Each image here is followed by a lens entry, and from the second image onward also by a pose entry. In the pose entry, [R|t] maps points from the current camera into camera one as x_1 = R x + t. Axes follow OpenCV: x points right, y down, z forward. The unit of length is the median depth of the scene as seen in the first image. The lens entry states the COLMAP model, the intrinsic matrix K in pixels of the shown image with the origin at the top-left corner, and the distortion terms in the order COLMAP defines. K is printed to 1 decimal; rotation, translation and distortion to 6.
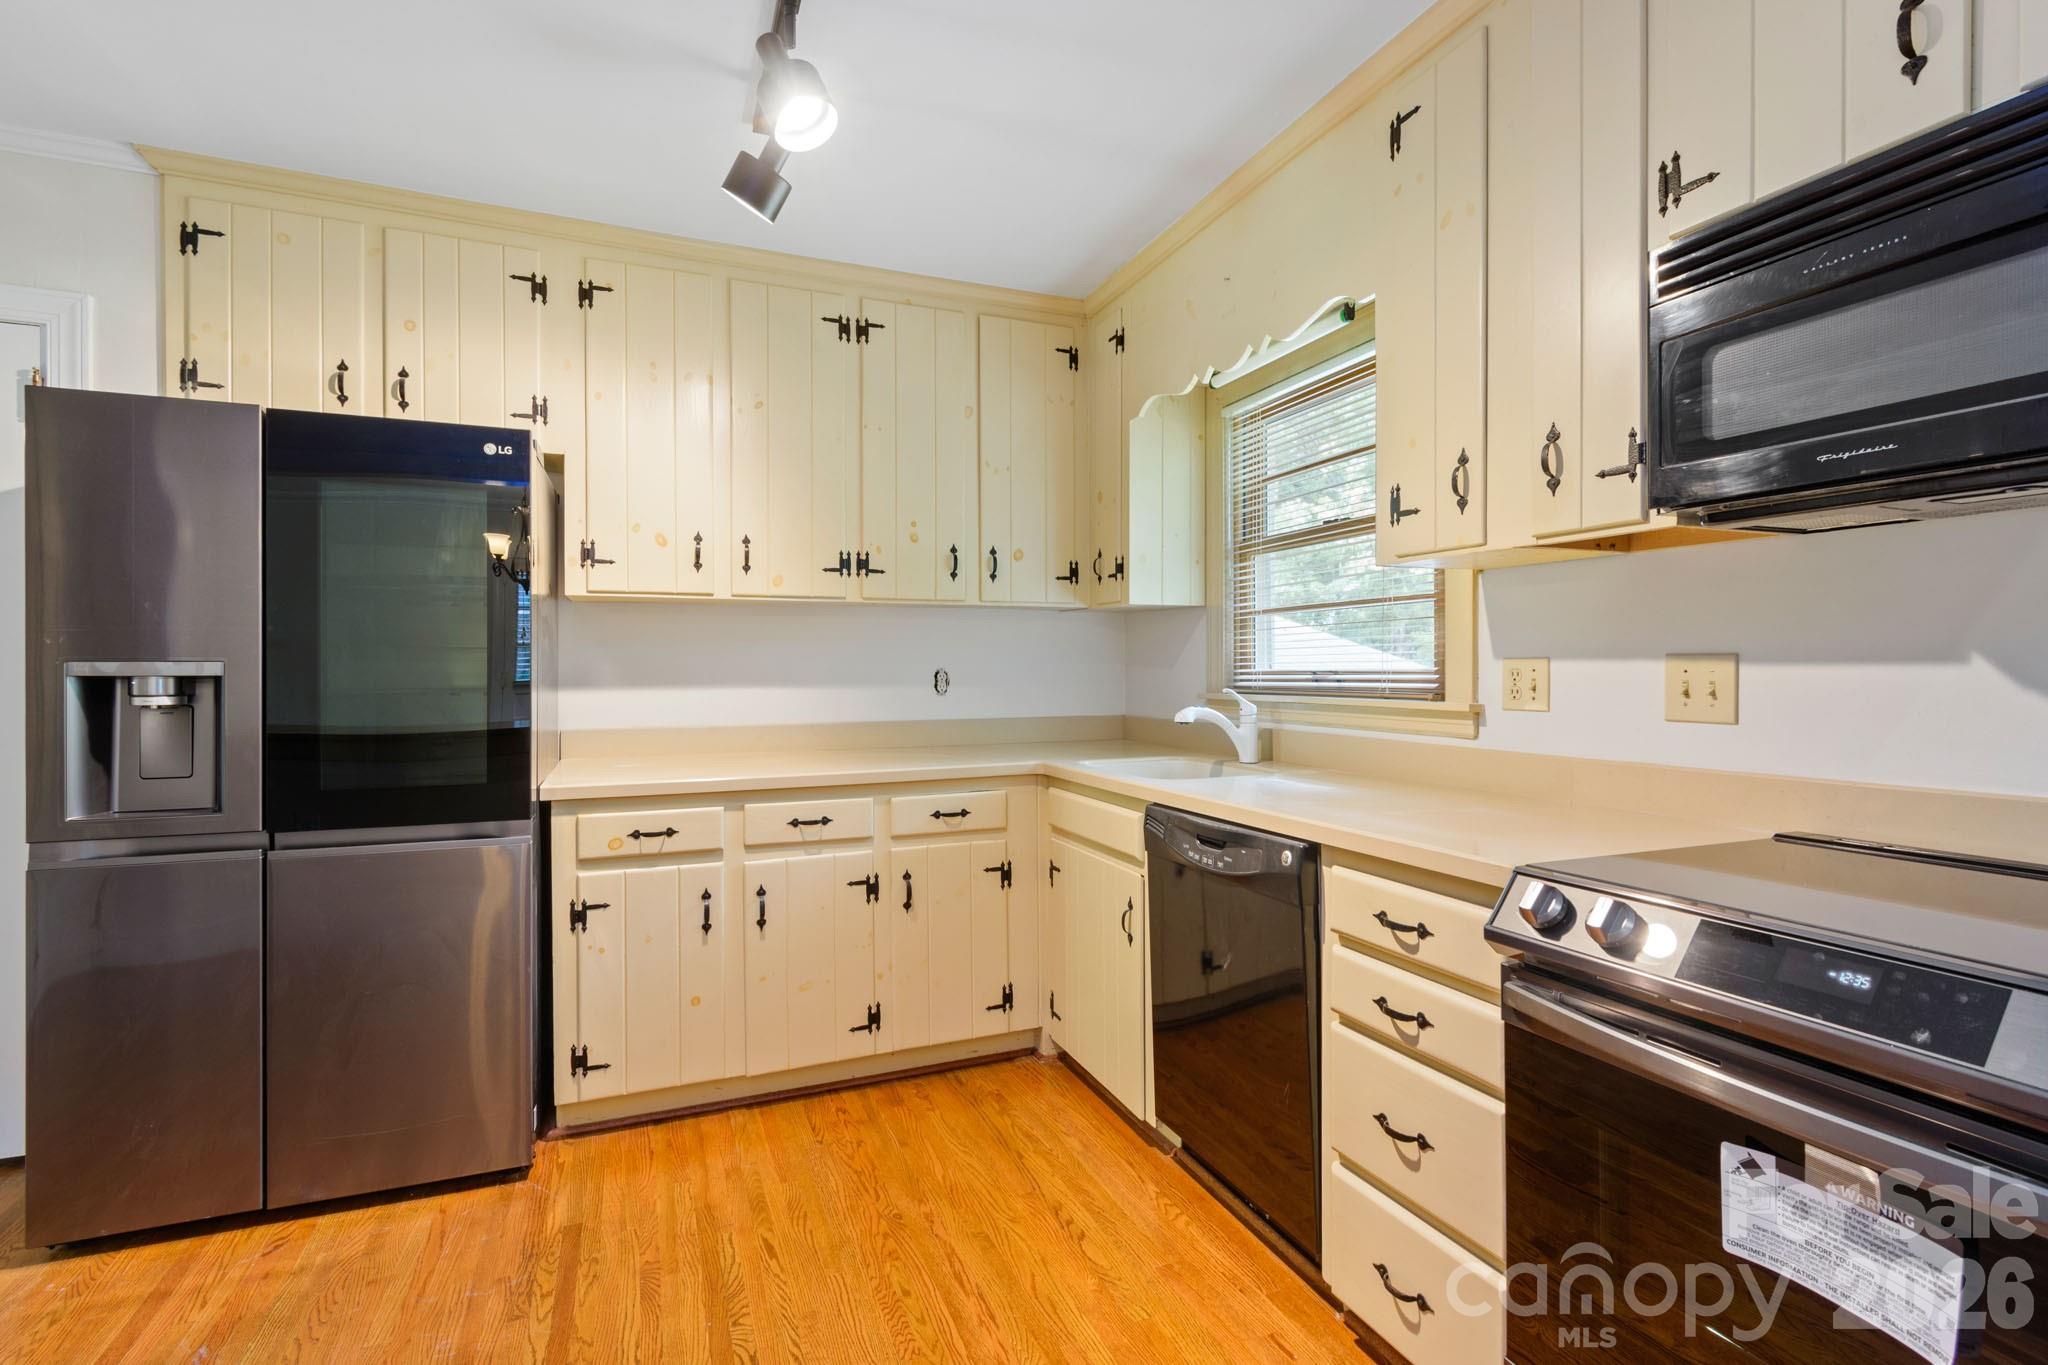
lens RADIAL K [[935.9, 0, 1020.4], [0, 935.9, 672.9], [0, 0, 1]] dist [0.001320, -0.000635]
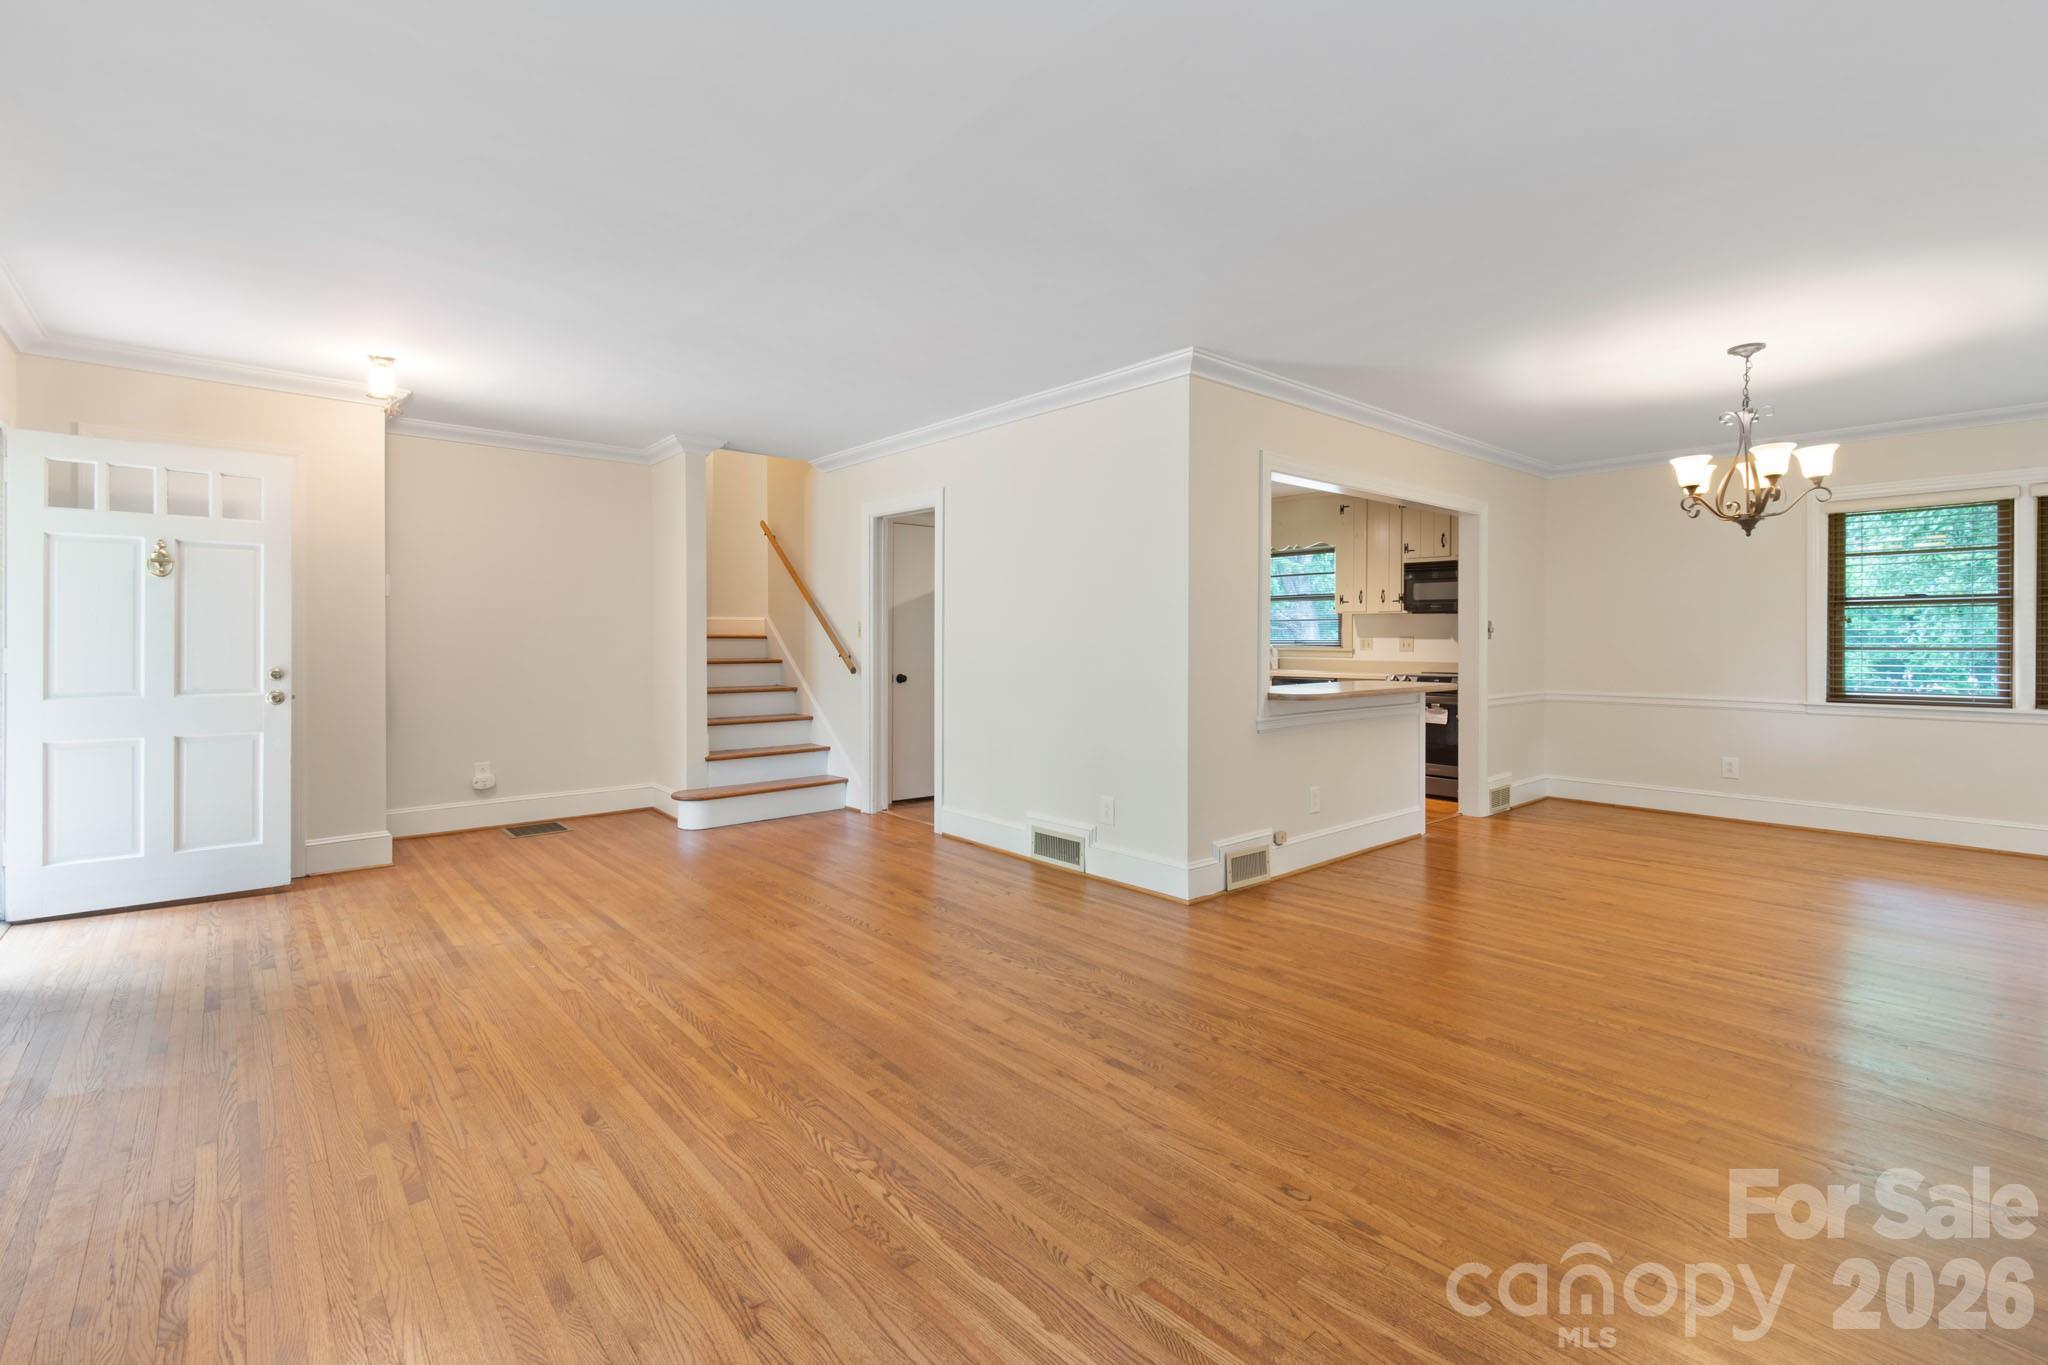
lens RADIAL K [[918.4, 0, 1015.5], [0, 918.4, 638.4], [0, 0, 1]] dist [0.002328, -0.000290]
pose [[0.947552, 0.003103, 0.319588, -1.967691], [-0.002434, 0.999994, -0.002494, 0.002516], [-0.319594, 0.001586, 0.947553, -2.069092]]
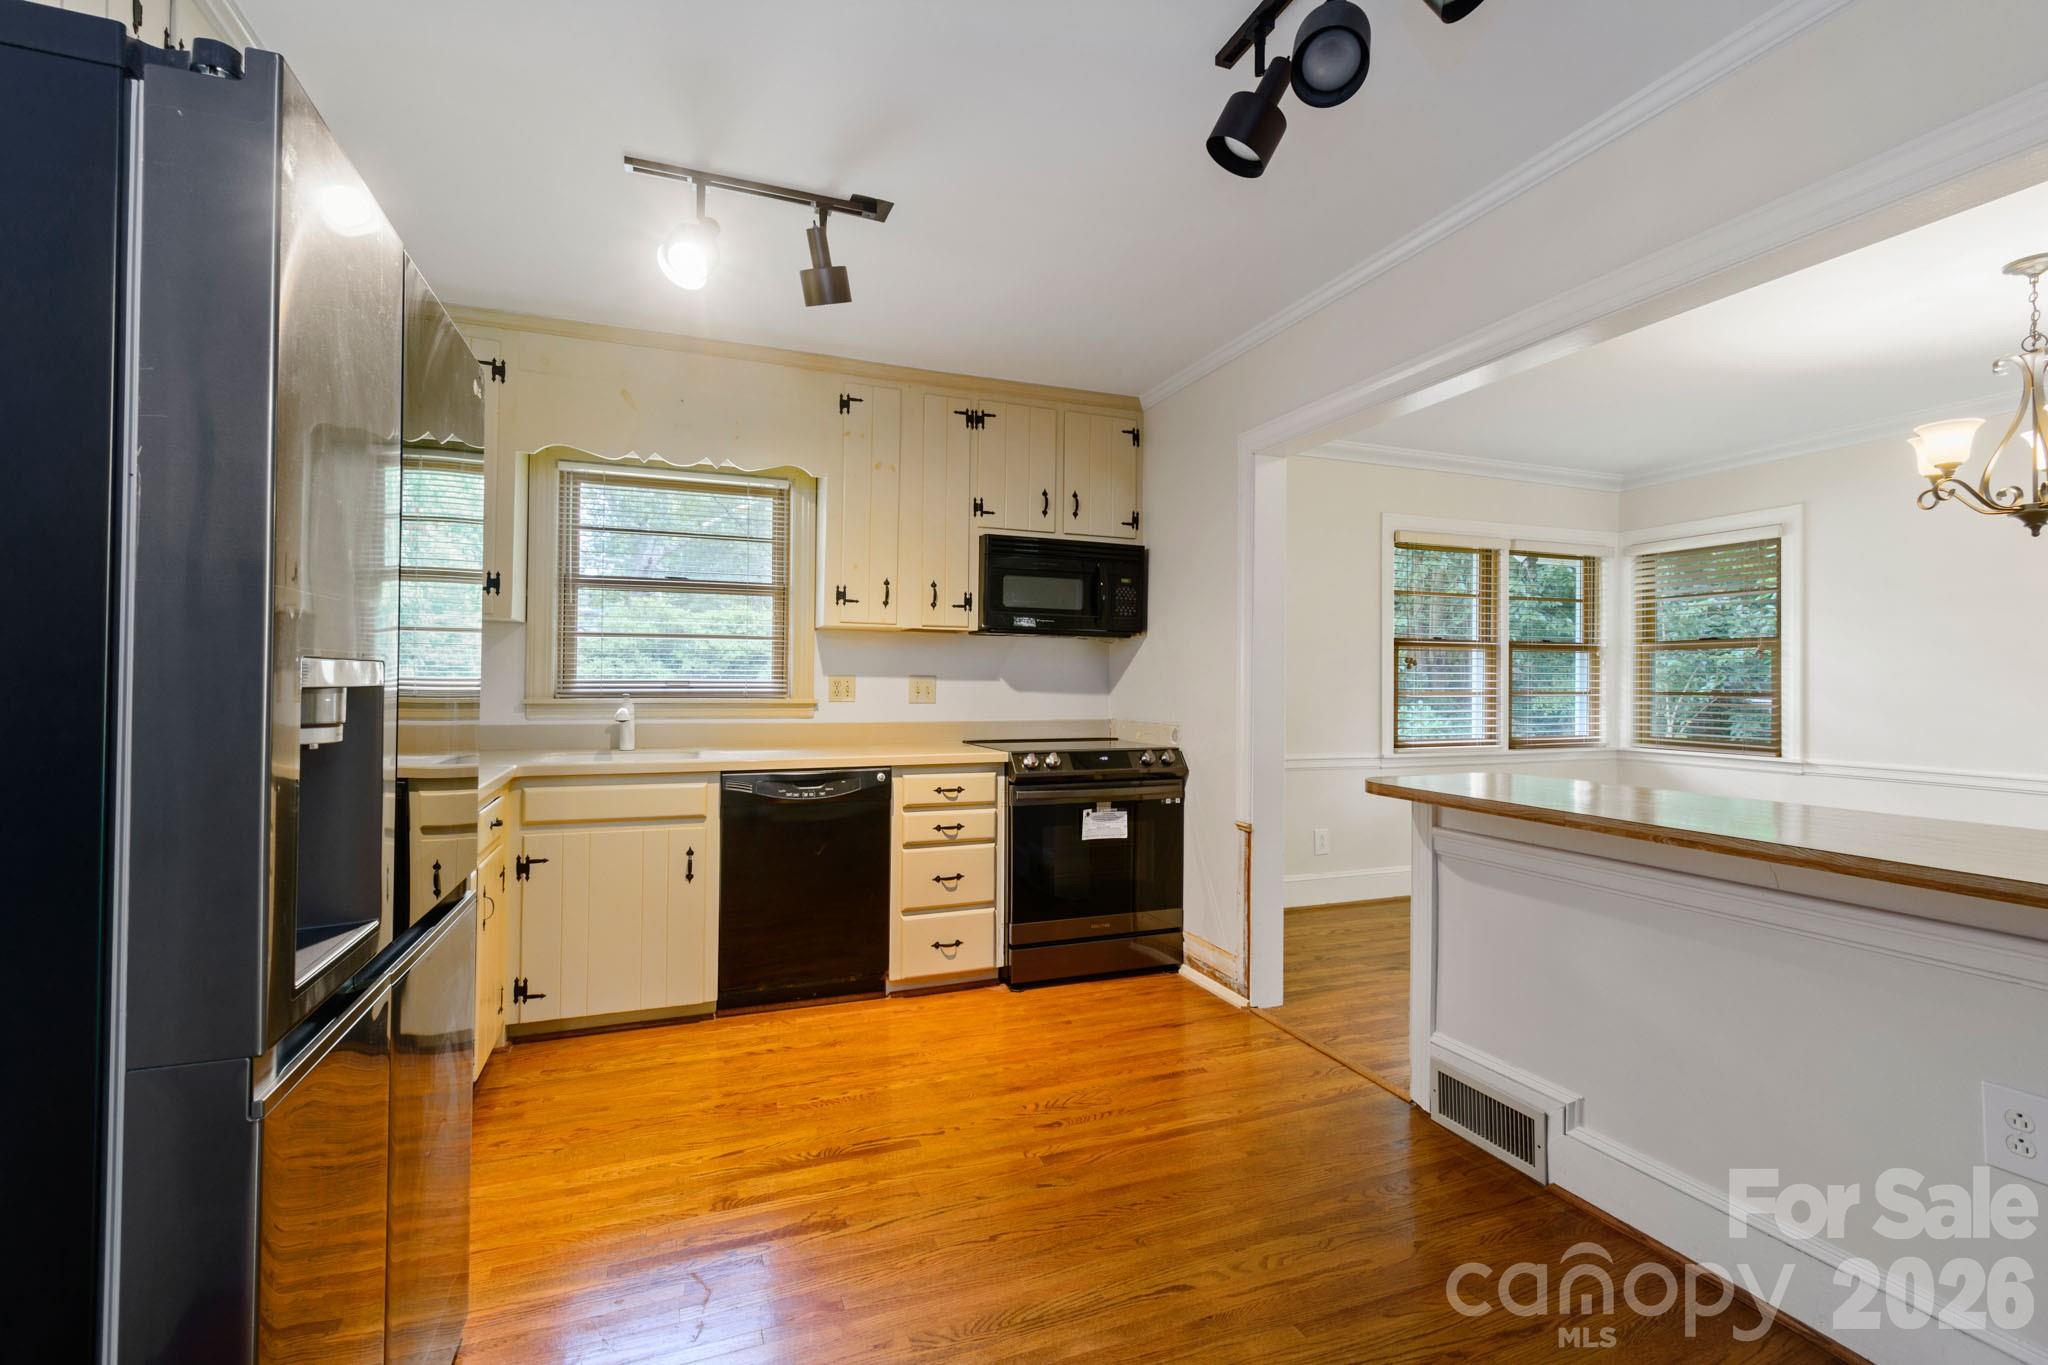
lens RADIAL K [[903.5, 0, 1019.2], [0, 903.5, 676.5], [0, 0, 1]] dist [-0.001209, -0.000573]
pose [[0.023659, 0.007694, 0.999690, -1.272048], [-0.005922, 0.999954, -0.007555, -0.001255], [-0.999703, -0.005741, 0.023704, 0.523116]]
